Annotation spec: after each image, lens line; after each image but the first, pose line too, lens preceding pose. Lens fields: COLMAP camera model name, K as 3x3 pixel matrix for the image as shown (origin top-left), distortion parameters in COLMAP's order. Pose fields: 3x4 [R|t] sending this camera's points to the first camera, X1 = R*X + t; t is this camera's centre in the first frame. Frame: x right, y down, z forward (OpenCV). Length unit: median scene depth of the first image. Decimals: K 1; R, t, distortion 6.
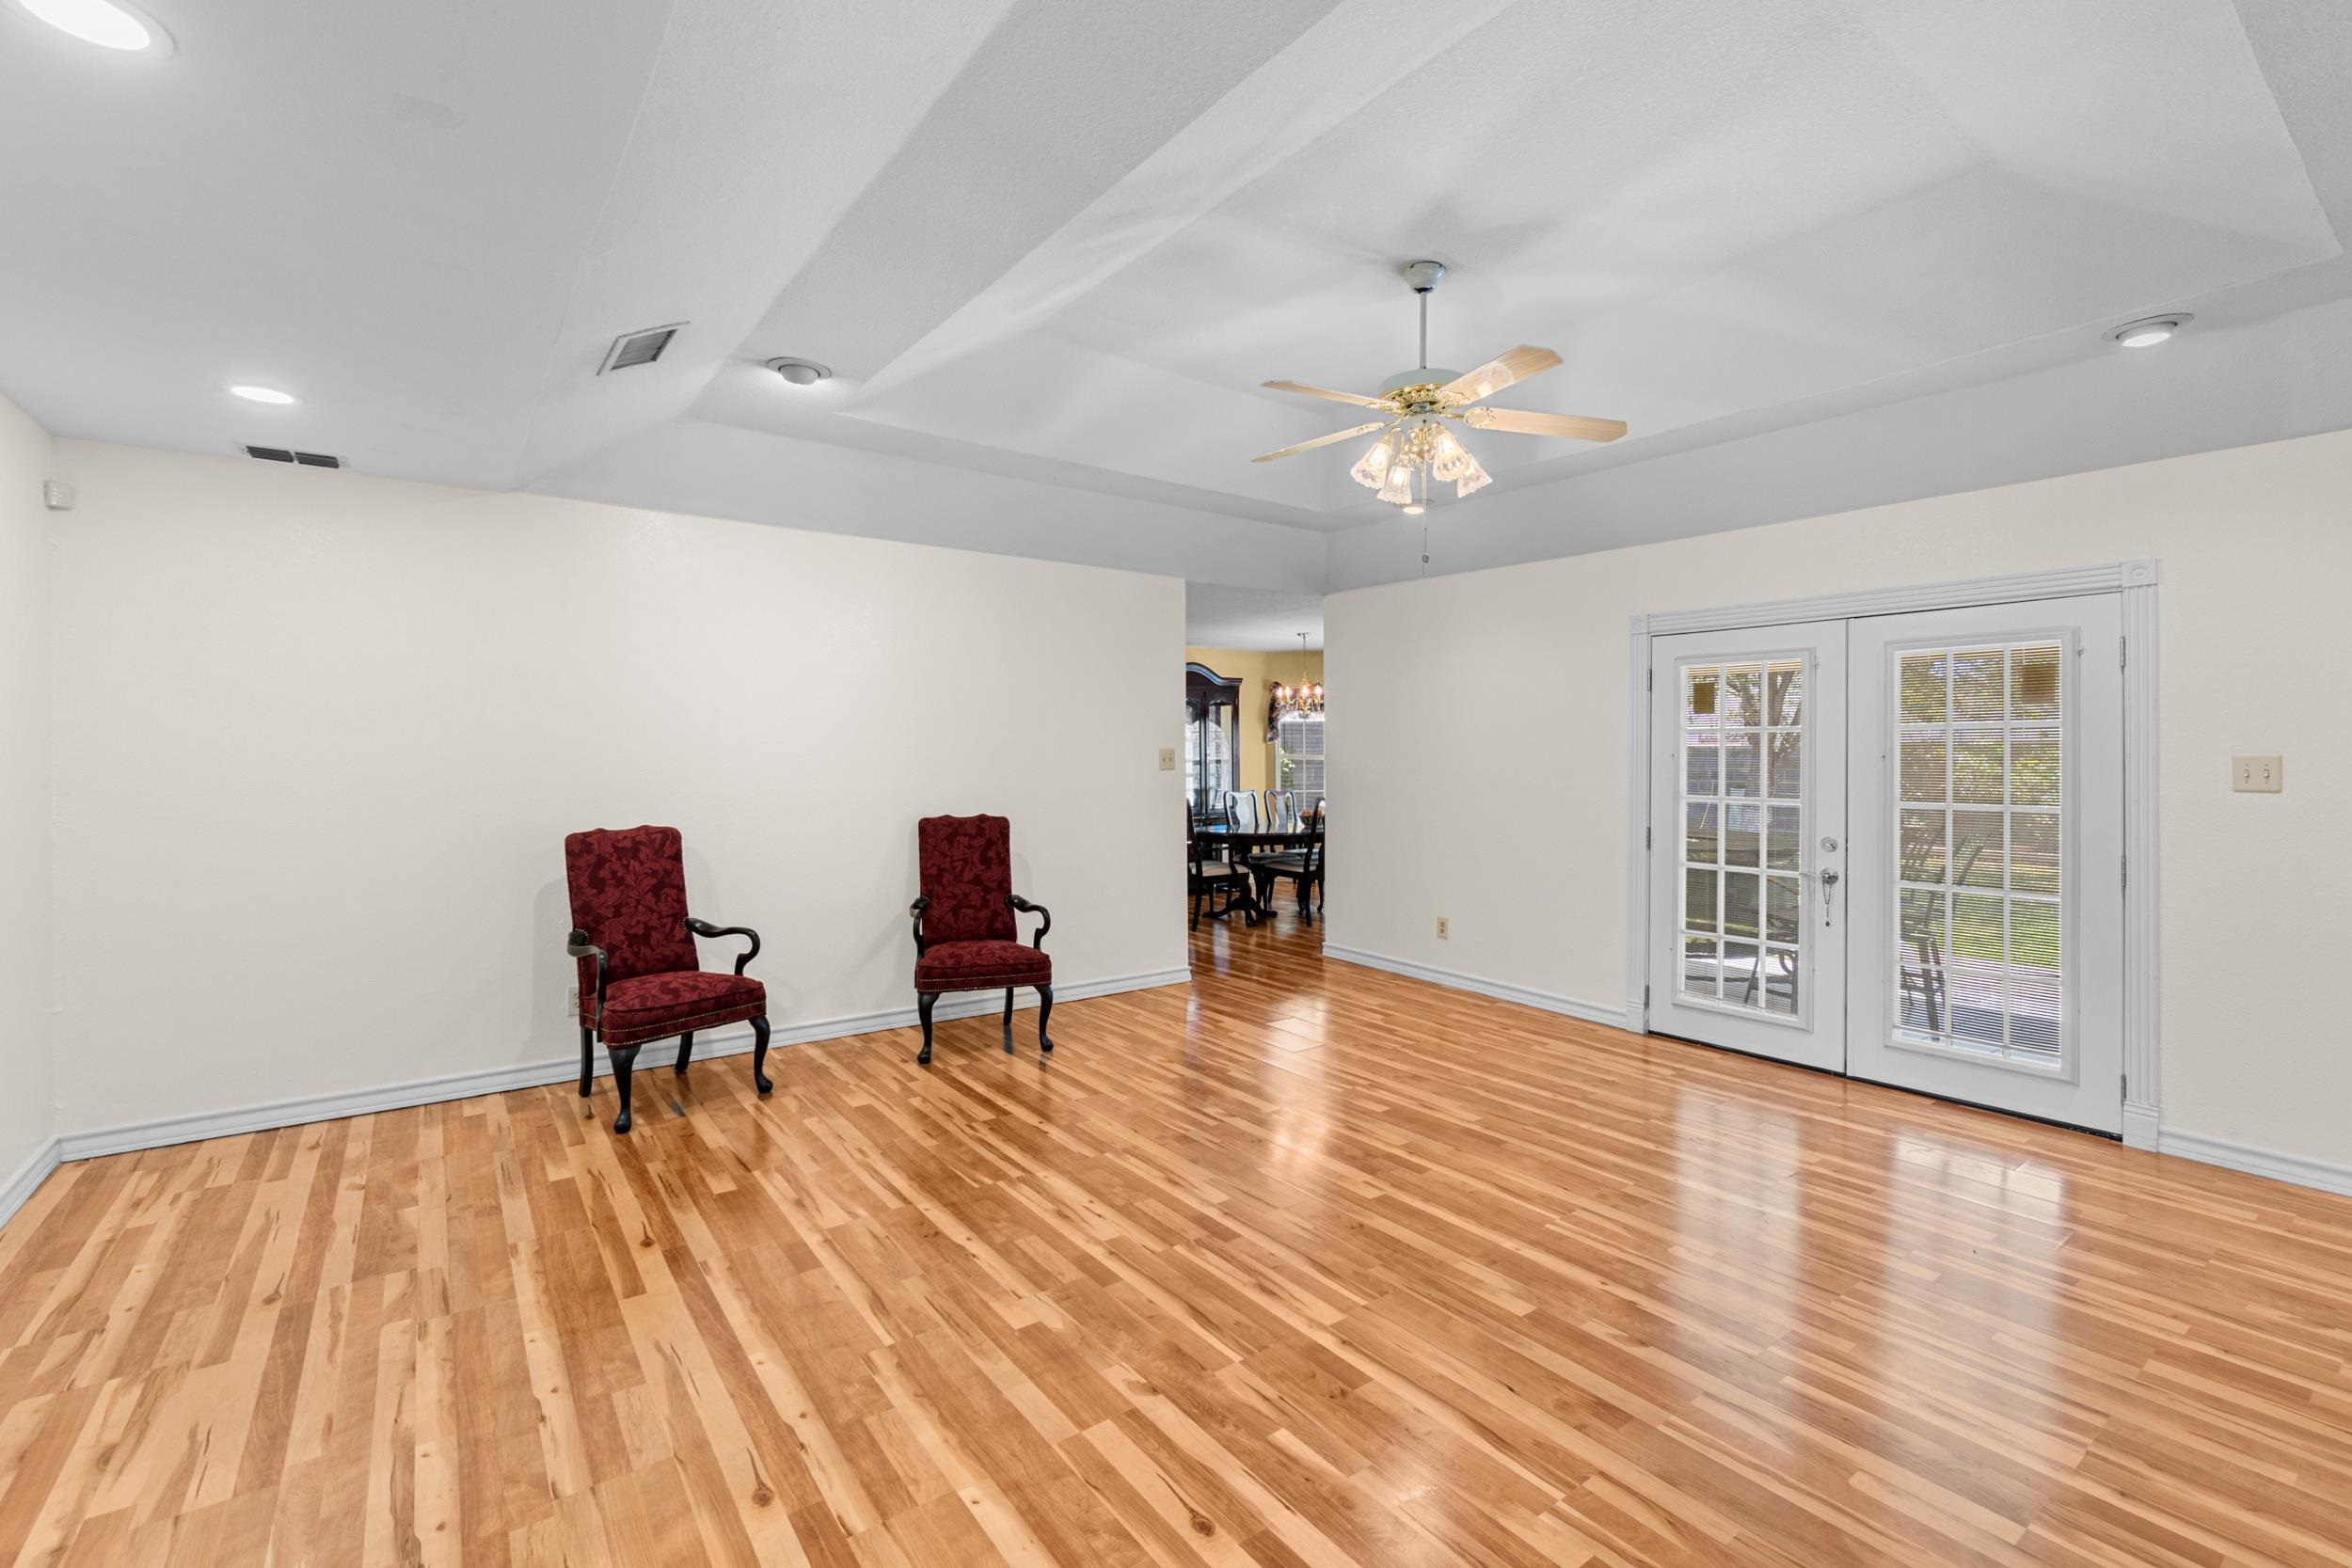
lens RADIAL K [[1021.2, 0, 1165.2], [0, 1021.2, 757.6], [0, 0, 1]] dist [-0.003160, 0.000023]
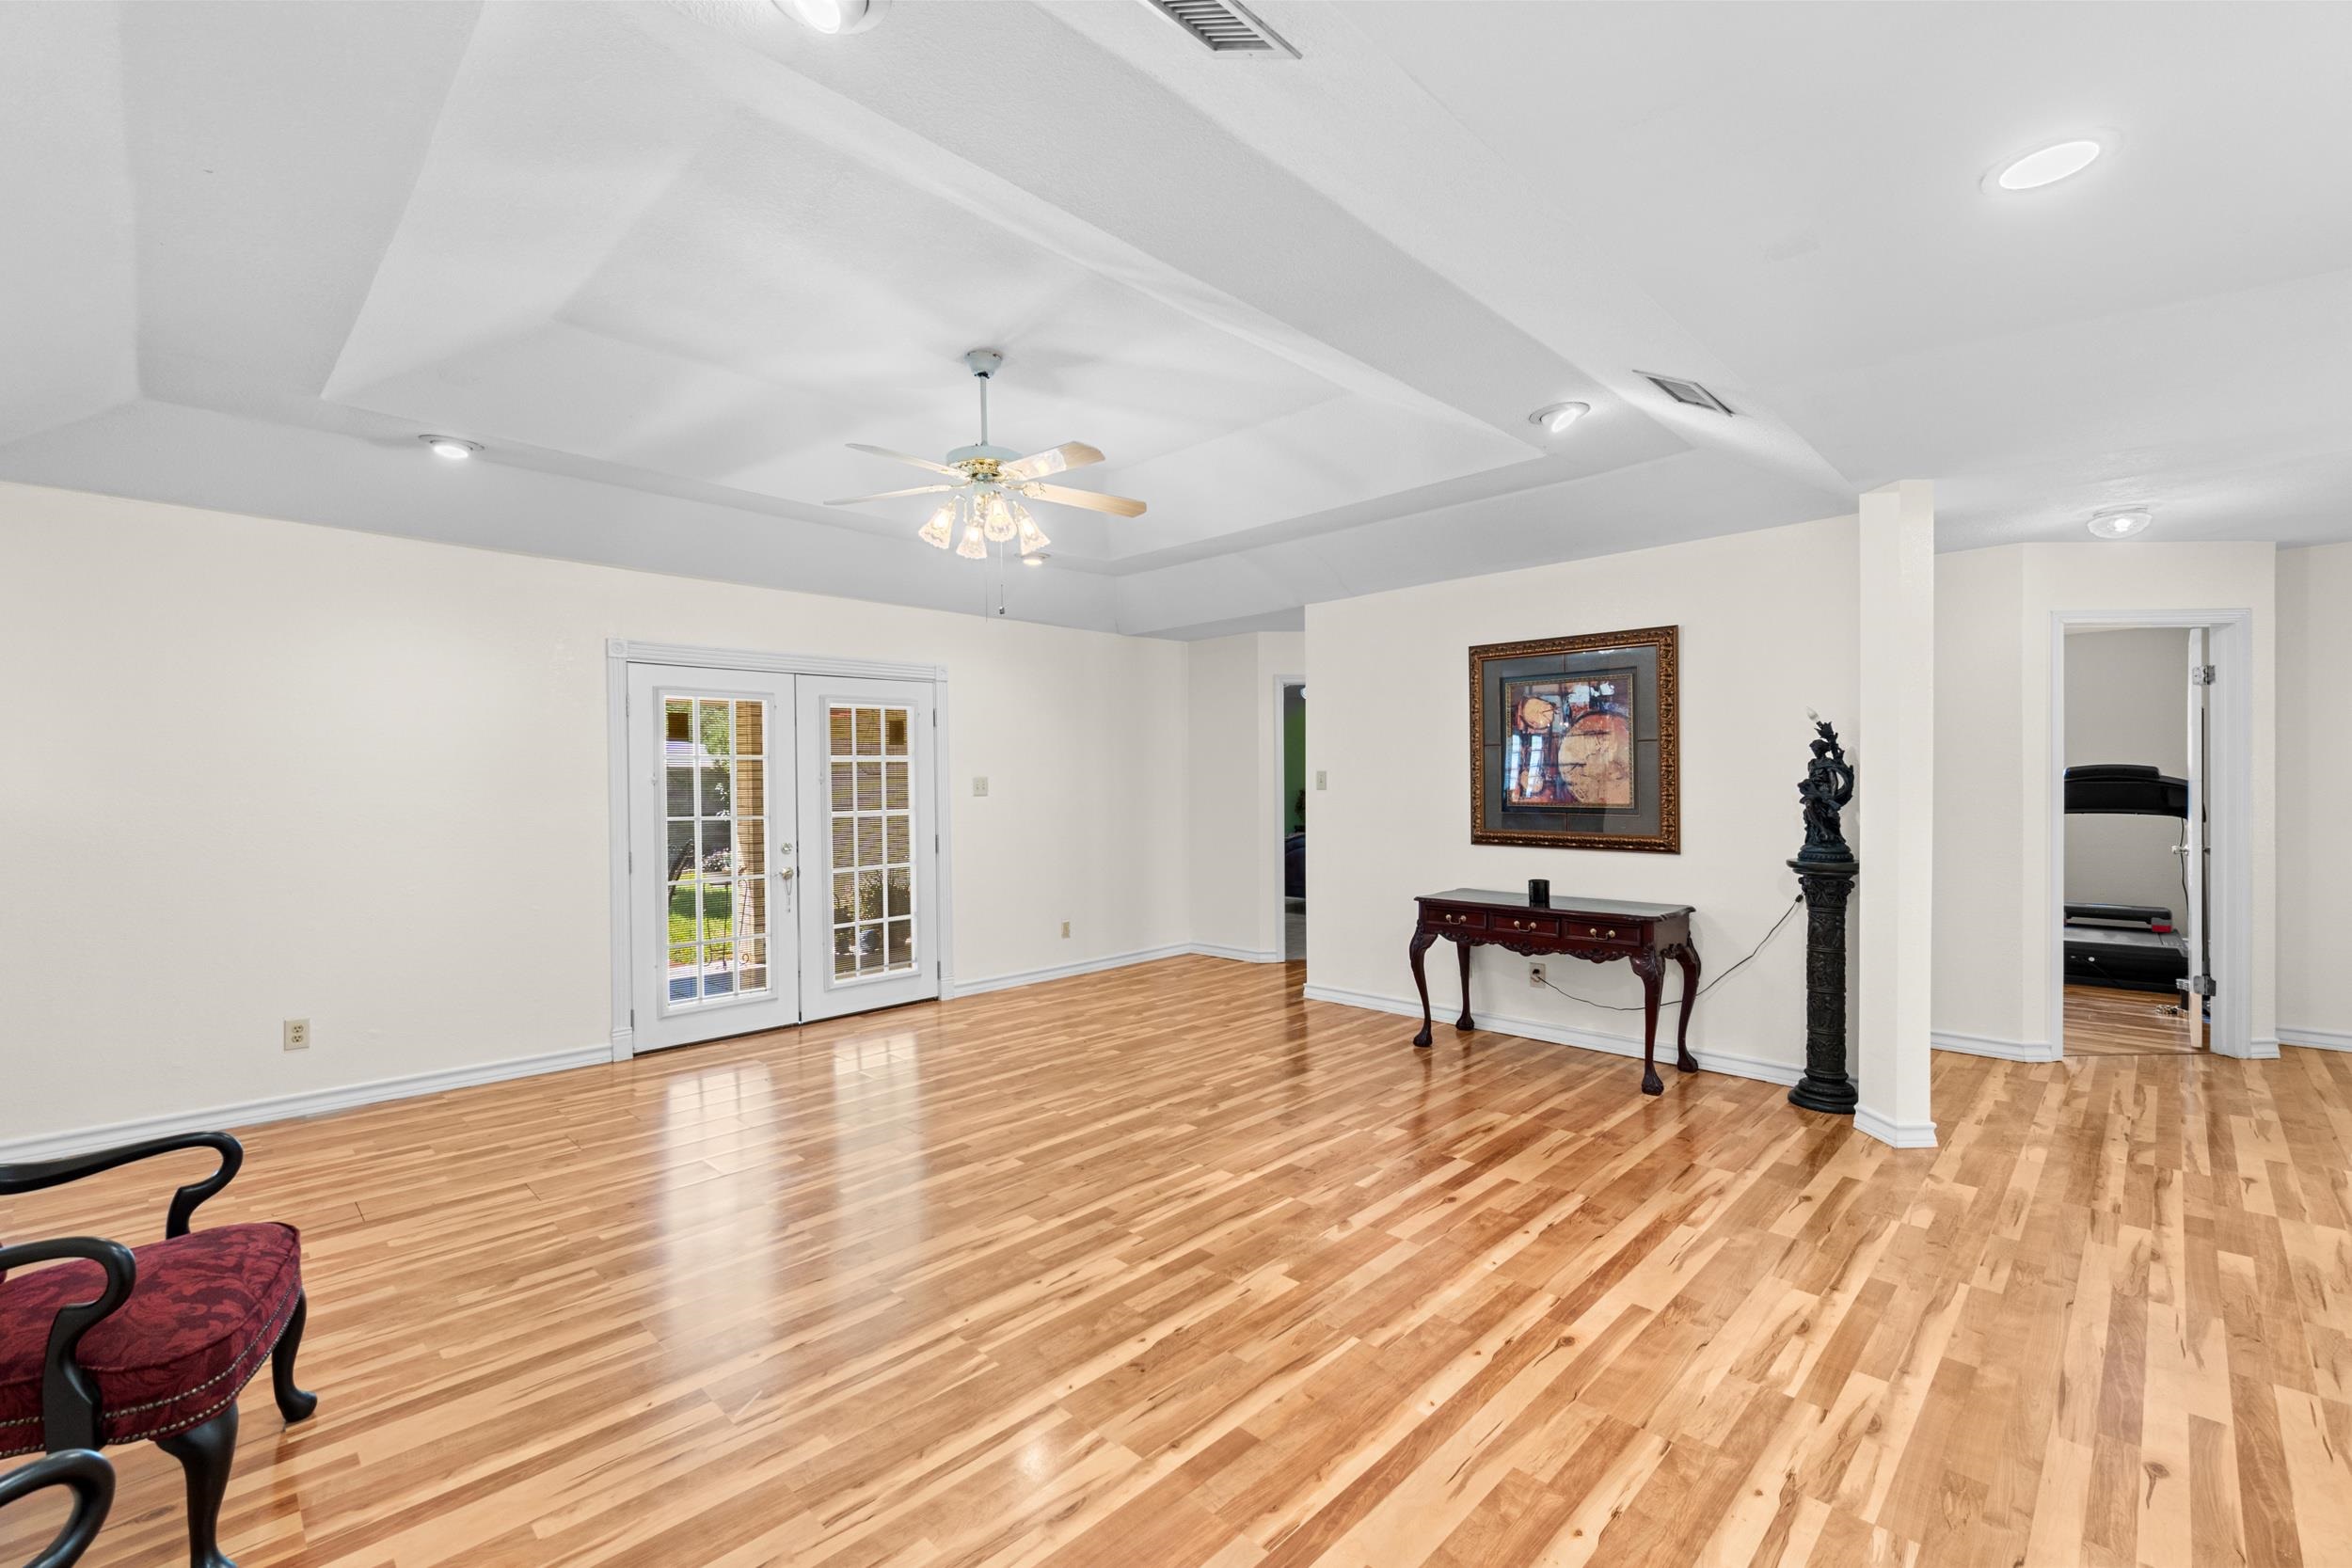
lens RADIAL K [[1005.3, 0, 1176.0], [0, 1005.3, 784.0], [0, 0, 1]] dist [-0.006986, 0.000175]
pose [[-0.158389, -0.008884, 0.987337, -1.011035], [0.011191, 0.999879, 0.010792, -0.005790], [-0.987313, 0.012759, -0.158271, 1.081999]]
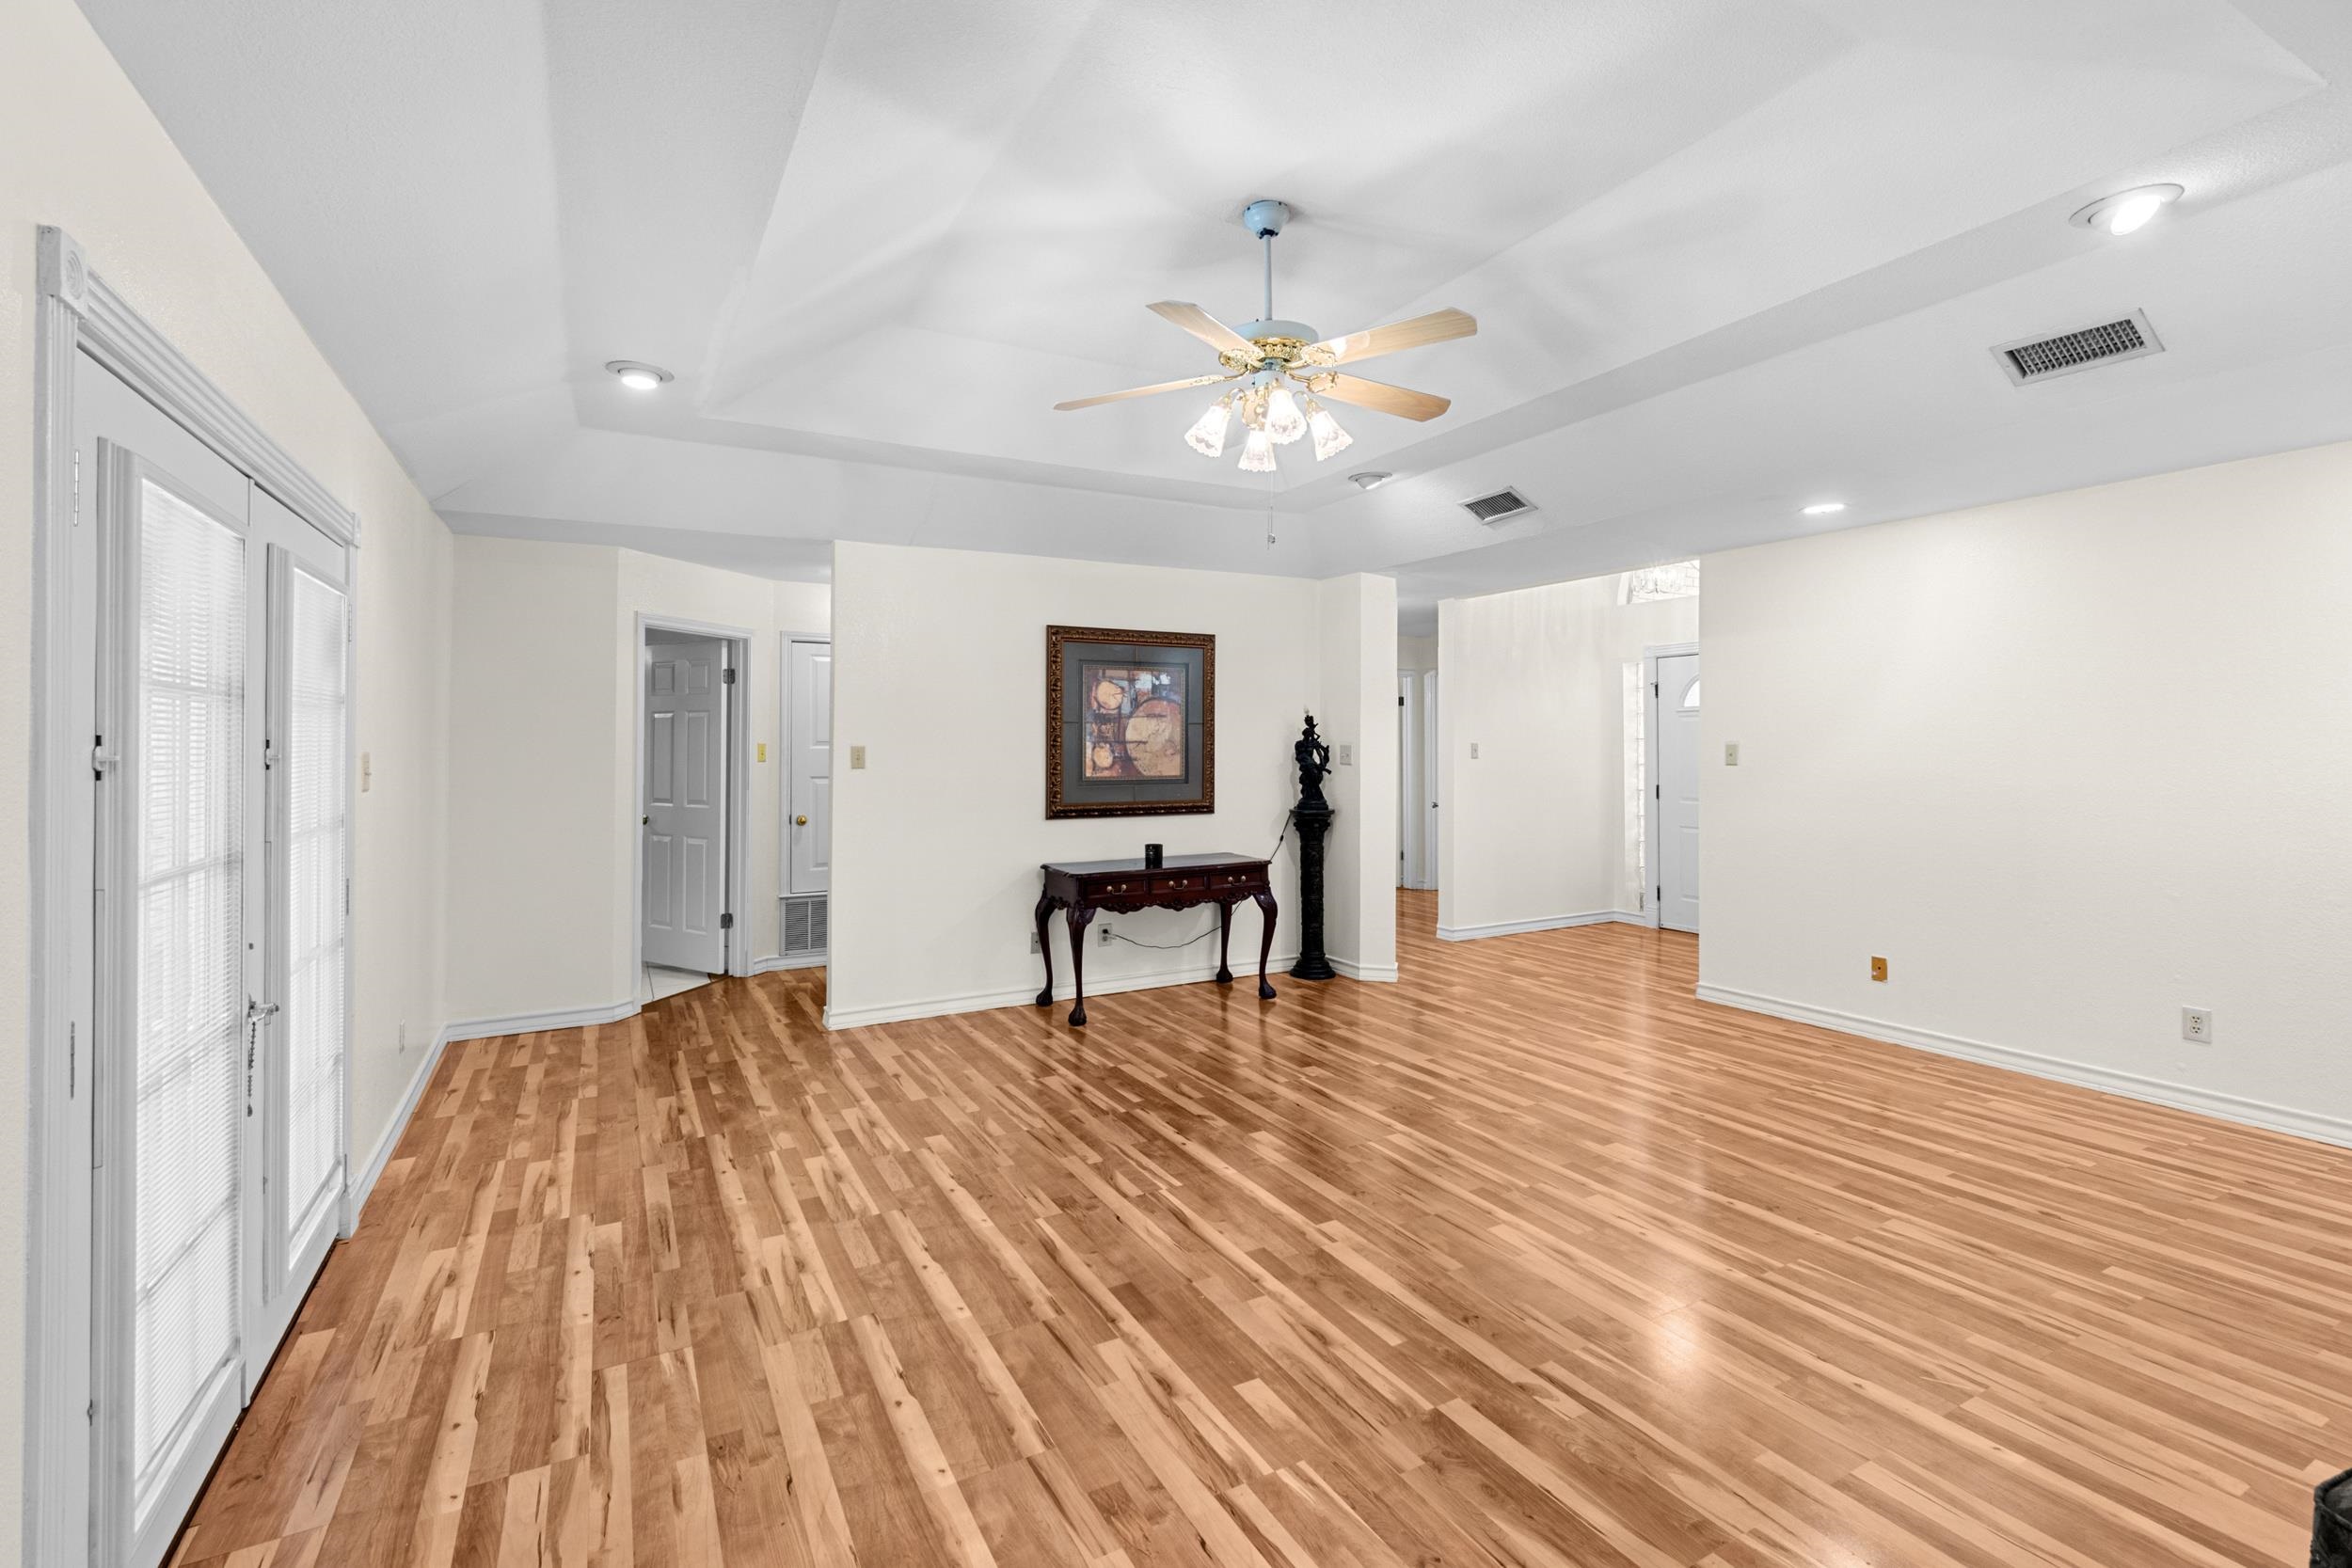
lens RADIAL K [[1035.8, 0, 1154.0], [0, 1035.8, 733.7], [0, 0, 1]] dist [0.000185, -0.000025]
pose [[-0.989845, 0.001771, 0.142137, 0.247876], [0.000622, 0.999967, -0.008131, -0.012967], [-0.142147, -0.007960, -0.989814, 2.132739]]
